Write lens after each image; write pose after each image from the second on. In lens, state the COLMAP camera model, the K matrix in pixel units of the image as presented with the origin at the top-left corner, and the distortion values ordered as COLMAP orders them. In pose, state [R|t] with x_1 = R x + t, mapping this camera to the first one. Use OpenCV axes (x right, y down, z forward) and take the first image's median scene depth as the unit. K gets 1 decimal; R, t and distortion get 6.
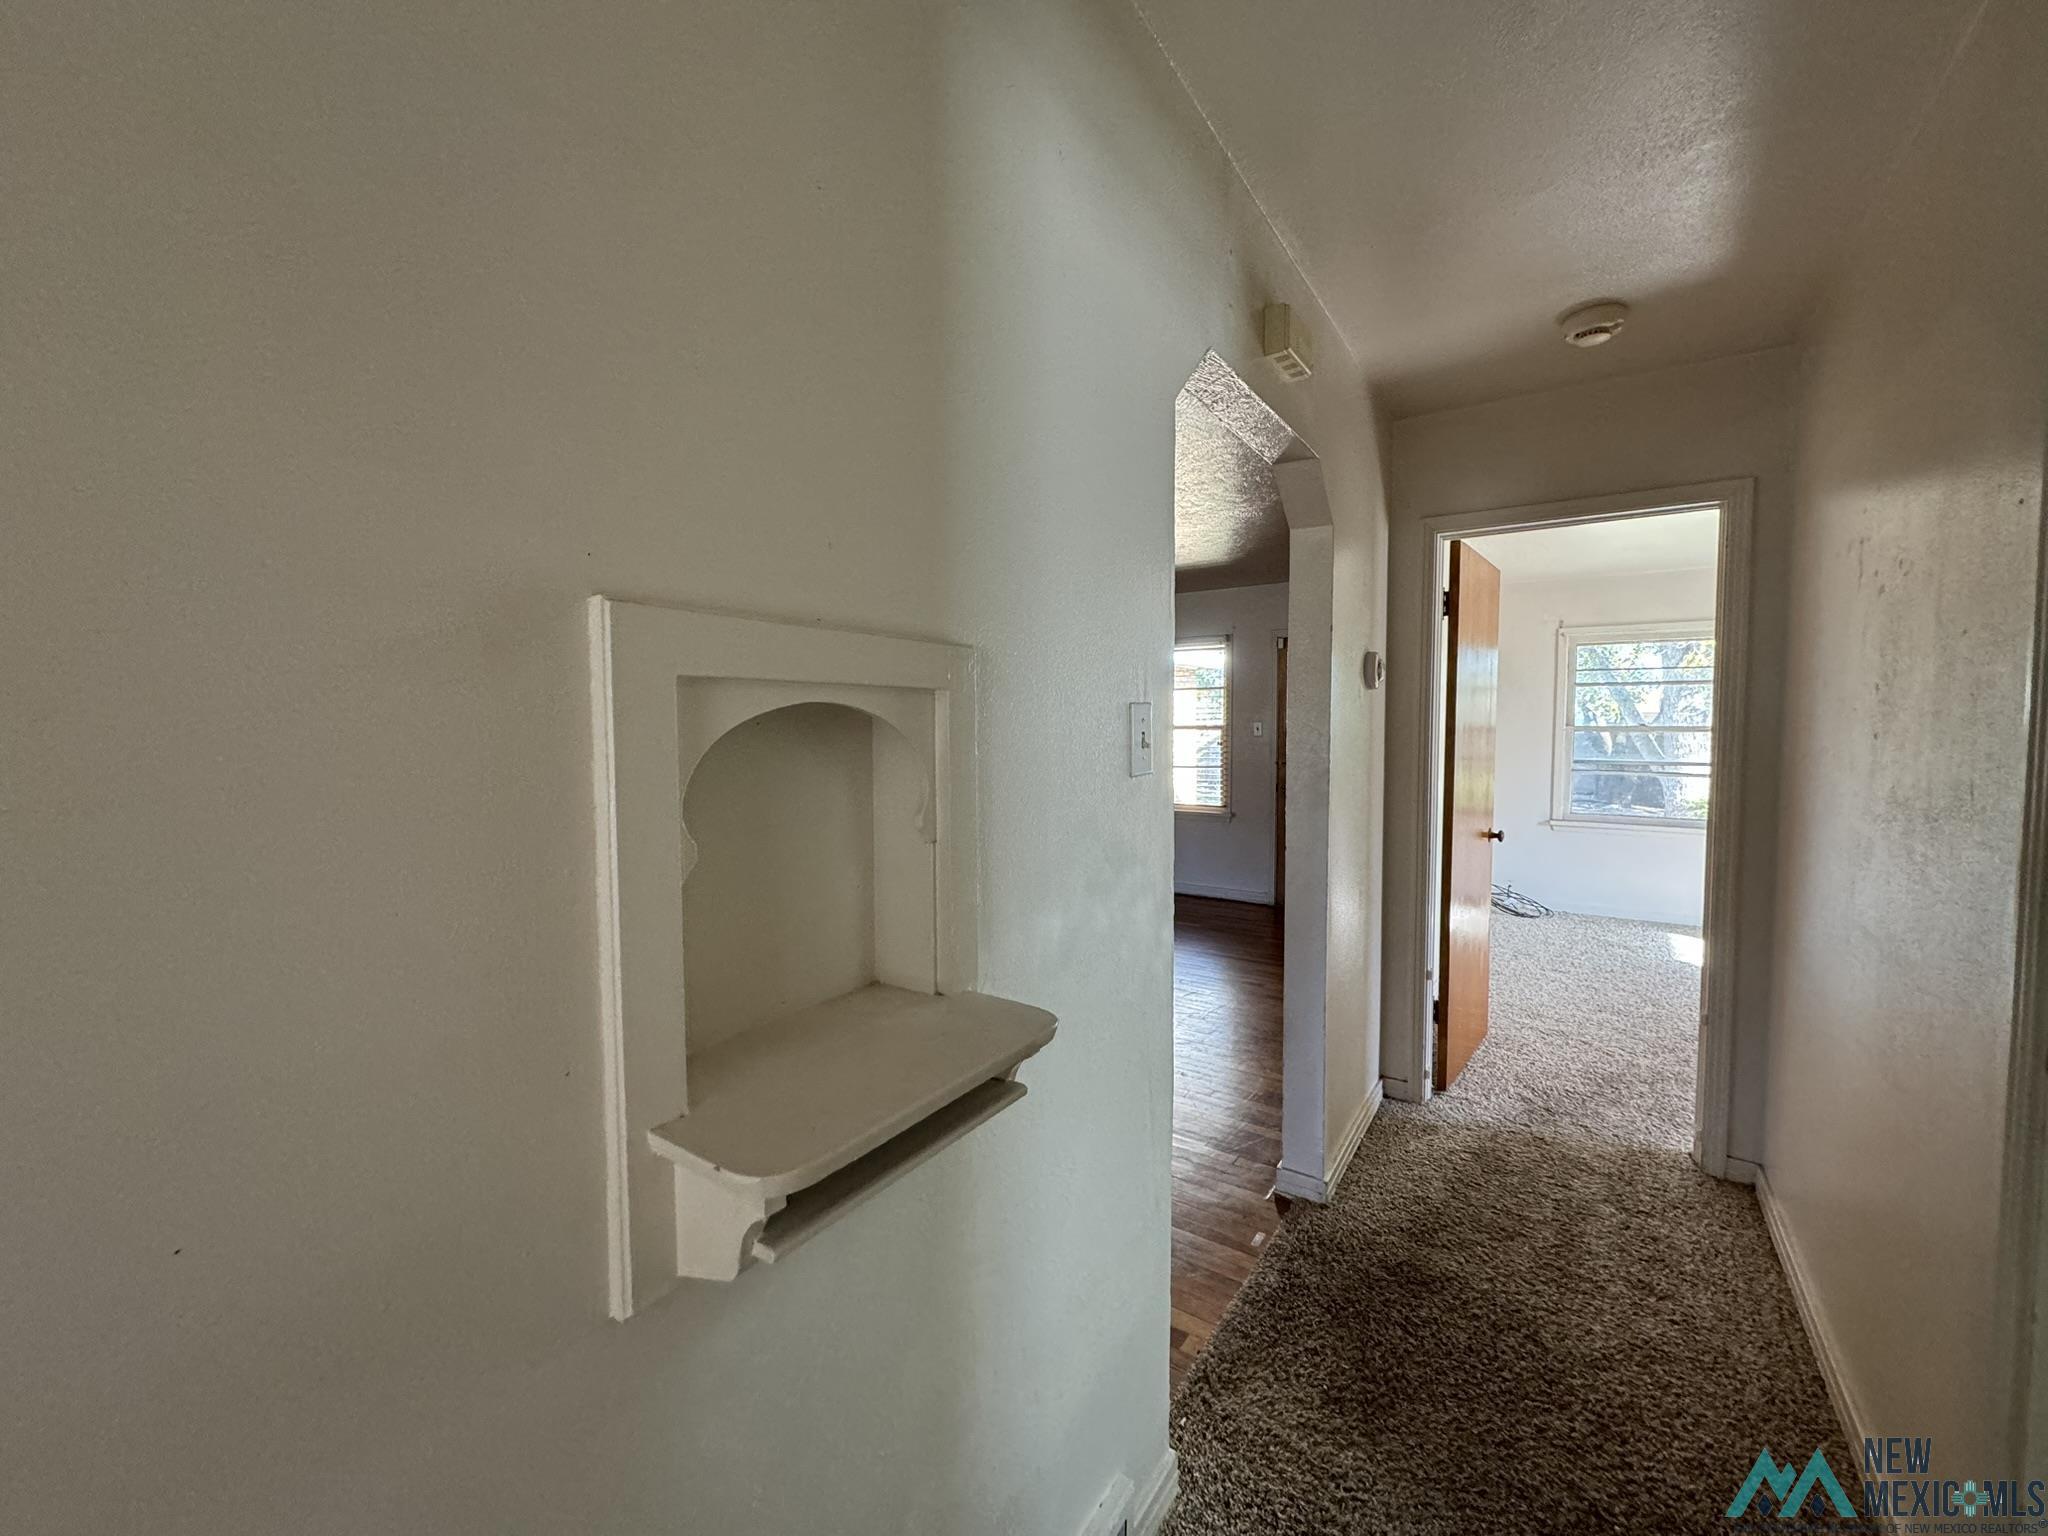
lens RADIAL K [[814.8, 0, 1022.3], [0, 814.8, 768.9], [0, 0, 1]] dist [-0.000168, 0.000436]
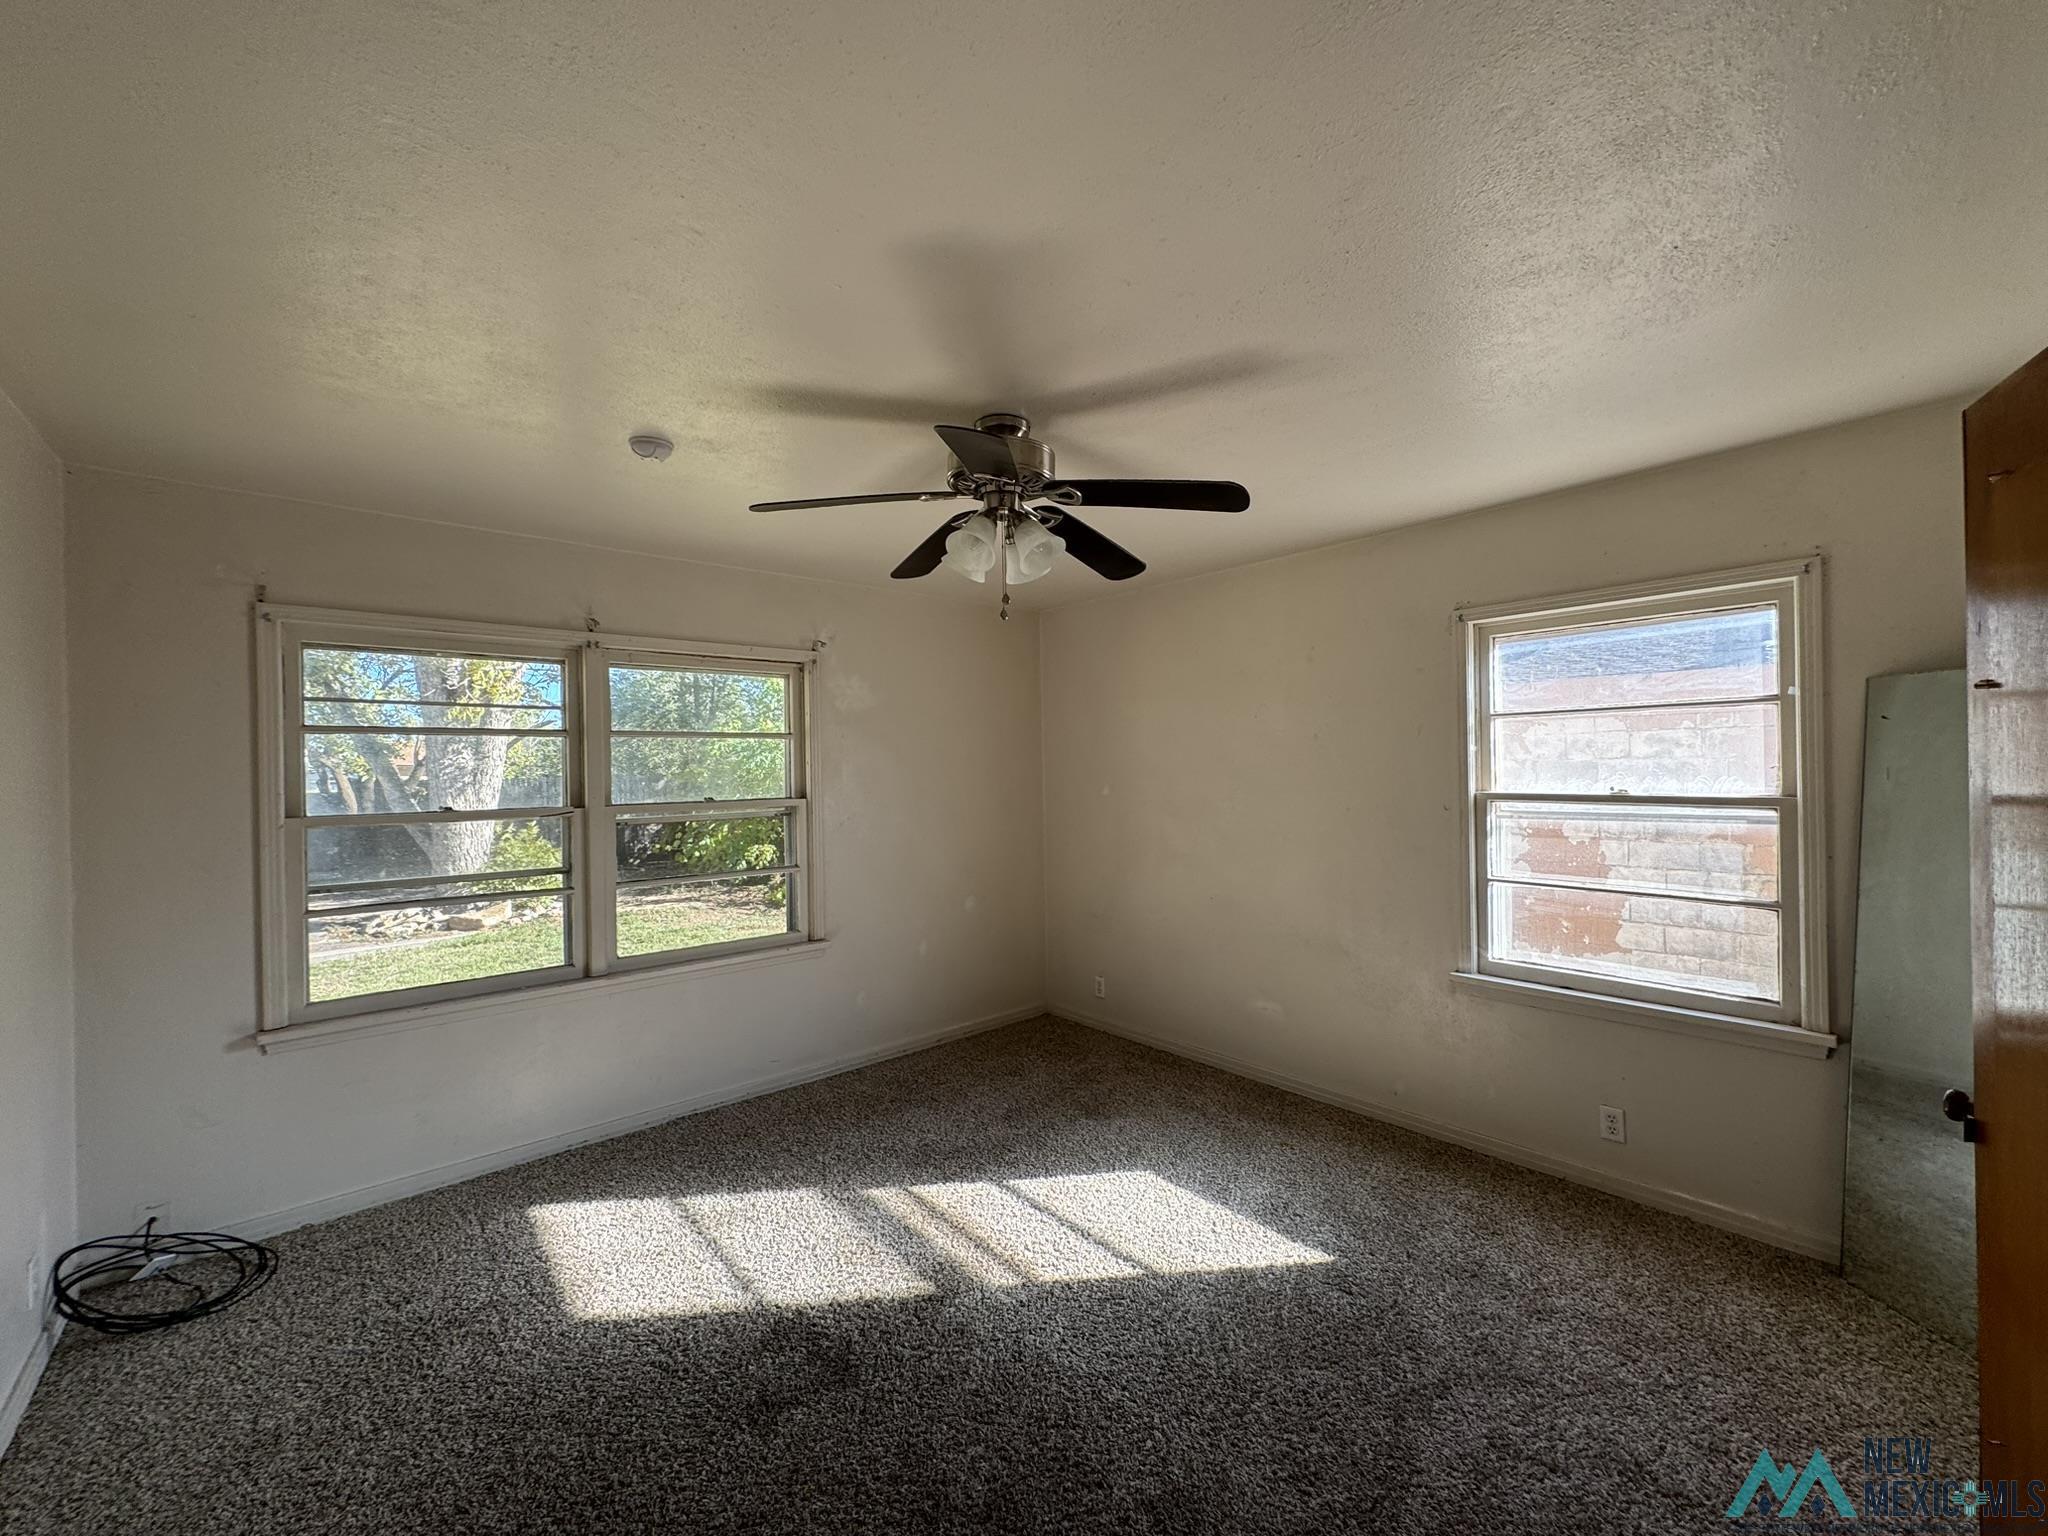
lens RADIAL K [[814.8, 0, 1022.3], [0, 814.8, 768.9], [0, 0, 1]] dist [-0.000168, 0.000436]
pose [[0.252749, -0.011635, 0.967462, 0.291982], [0.071500, 0.997418, -0.006684, -0.042364], [-0.964886, 0.070863, 0.252929, 0.428430]]
